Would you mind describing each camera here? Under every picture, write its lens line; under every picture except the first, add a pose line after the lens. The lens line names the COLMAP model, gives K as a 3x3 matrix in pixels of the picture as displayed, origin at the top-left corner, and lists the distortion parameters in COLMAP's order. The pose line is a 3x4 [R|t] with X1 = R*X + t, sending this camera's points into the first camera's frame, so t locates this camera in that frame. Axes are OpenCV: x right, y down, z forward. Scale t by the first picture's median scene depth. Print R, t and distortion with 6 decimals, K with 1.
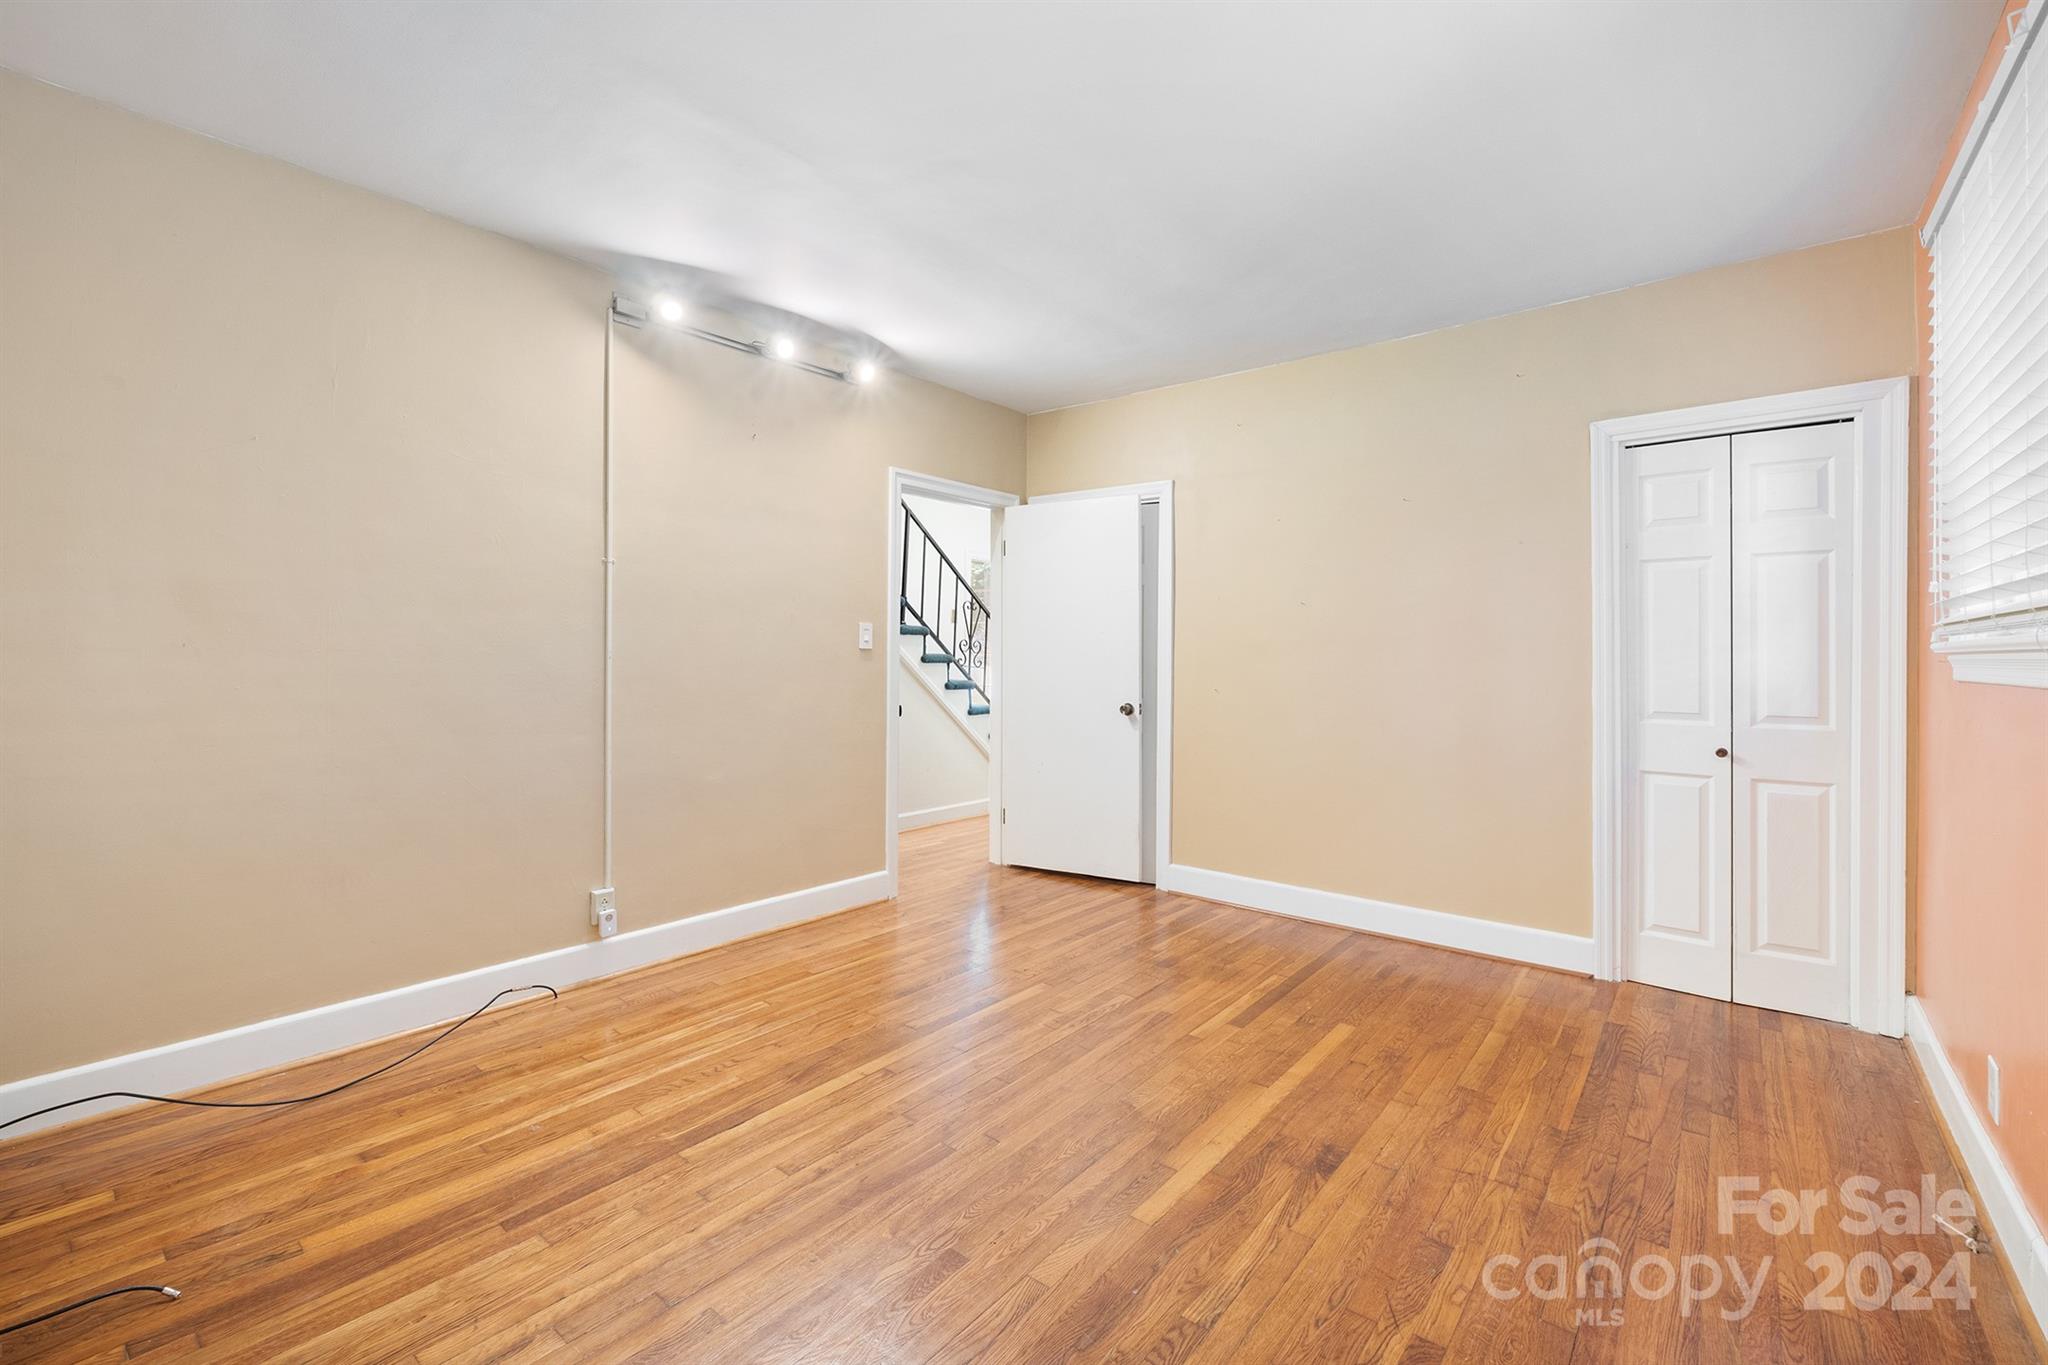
lens RADIAL K [[859.0, 0, 1022.3], [0, 859.0, 672.9], [0, 0, 1]] dist [-0.005240, -0.000383]
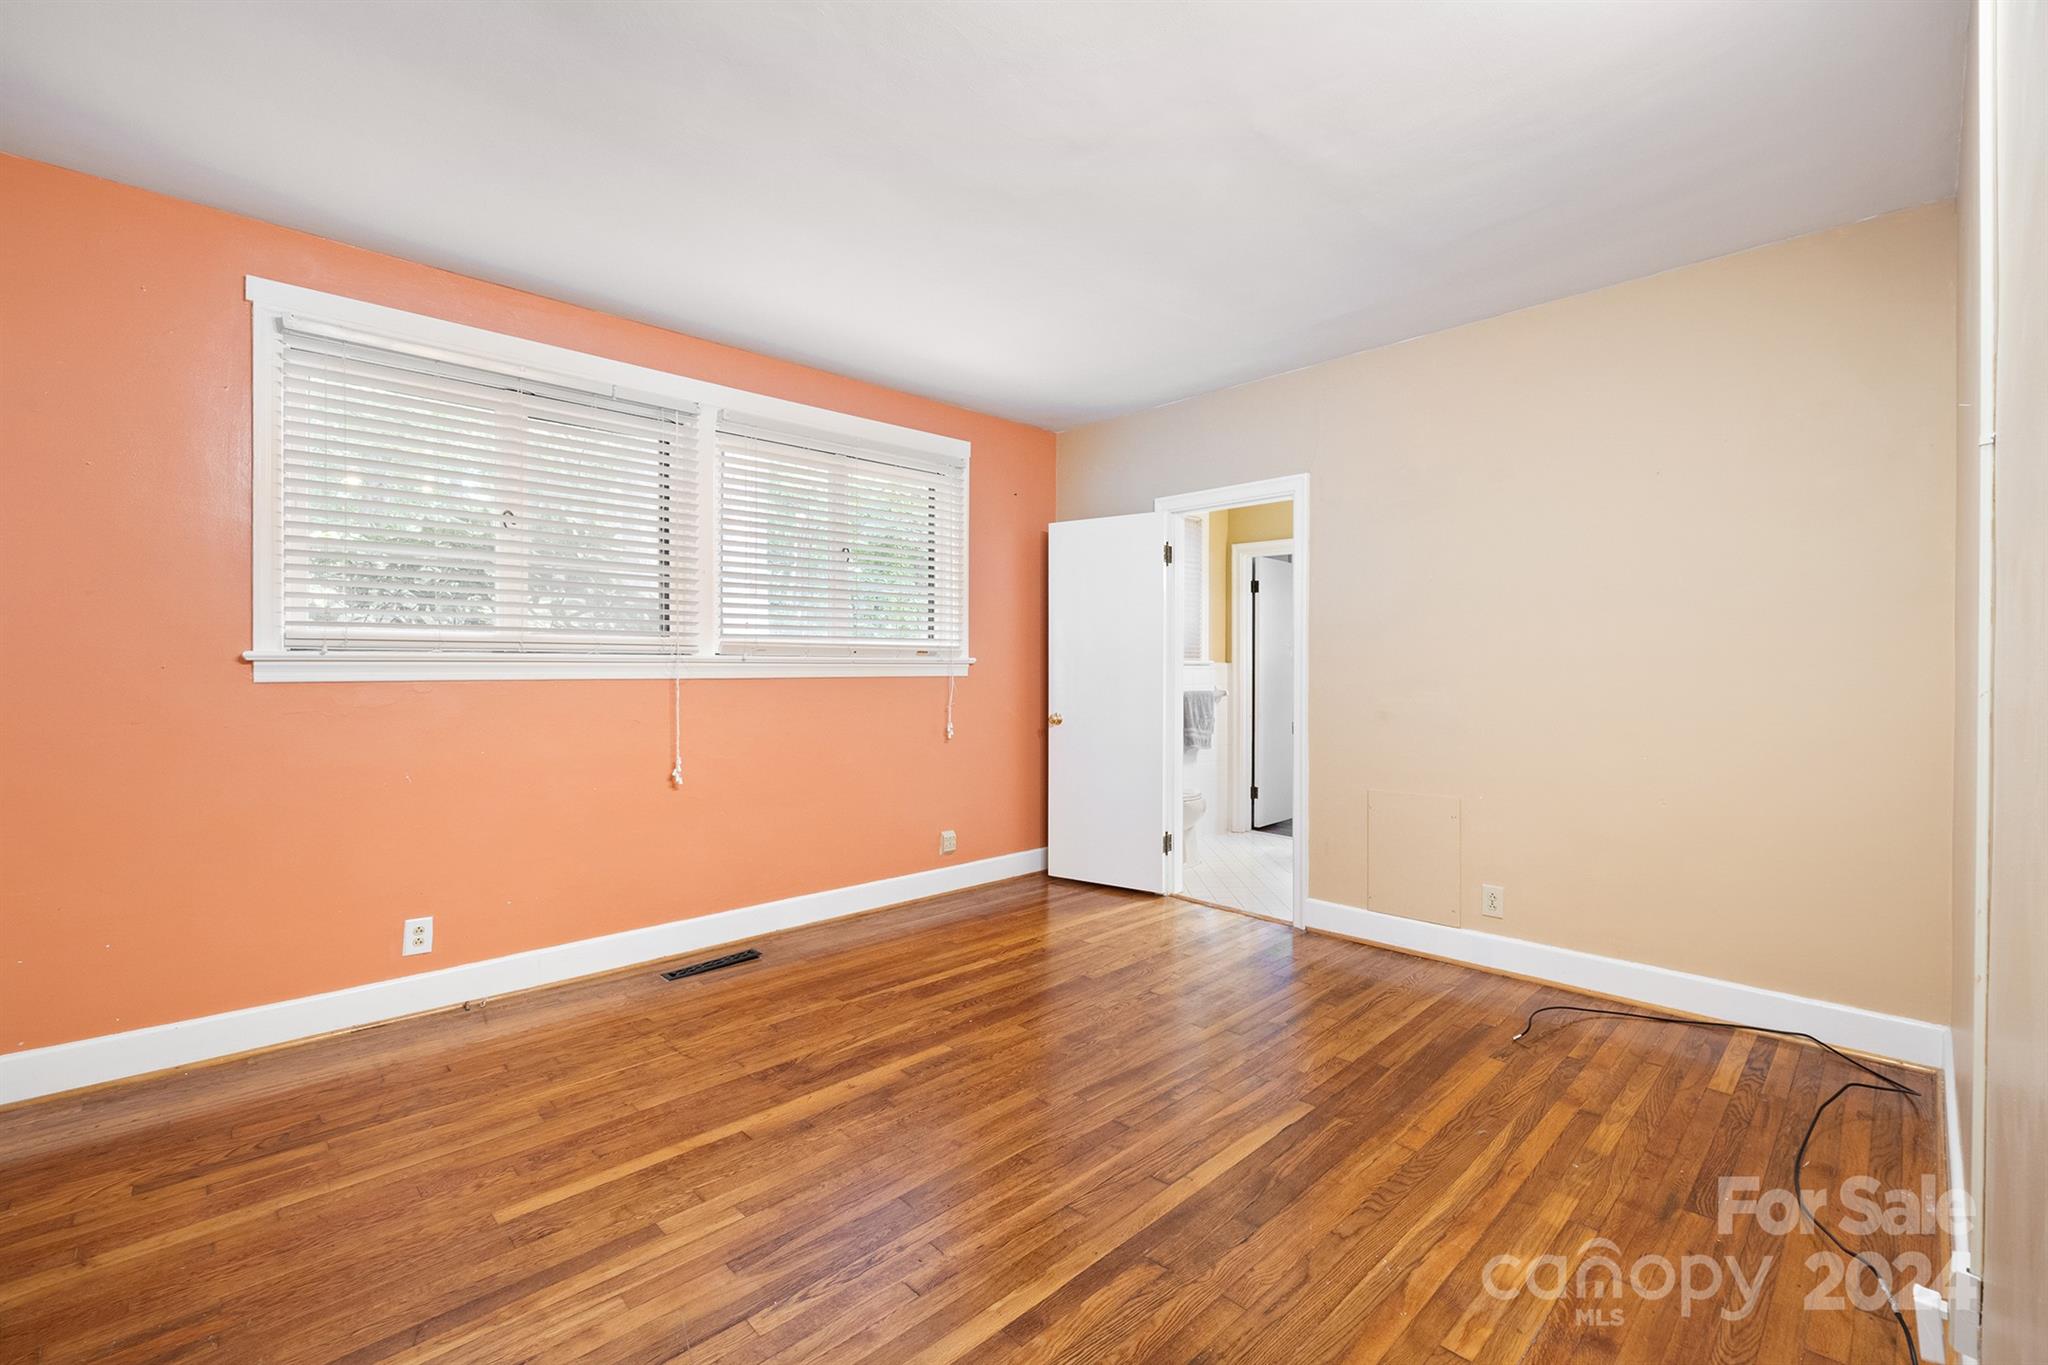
lens RADIAL K [[859.0, 0, 1022.3], [0, 859.0, 672.9], [0, 0, 1]] dist [-0.005240, -0.000383]
pose [[-0.994087, -0.012101, 0.107912, -0.123965], [-0.009120, 0.999564, 0.028079, -0.047724], [-0.108204, 0.026929, -0.993764, 2.102221]]
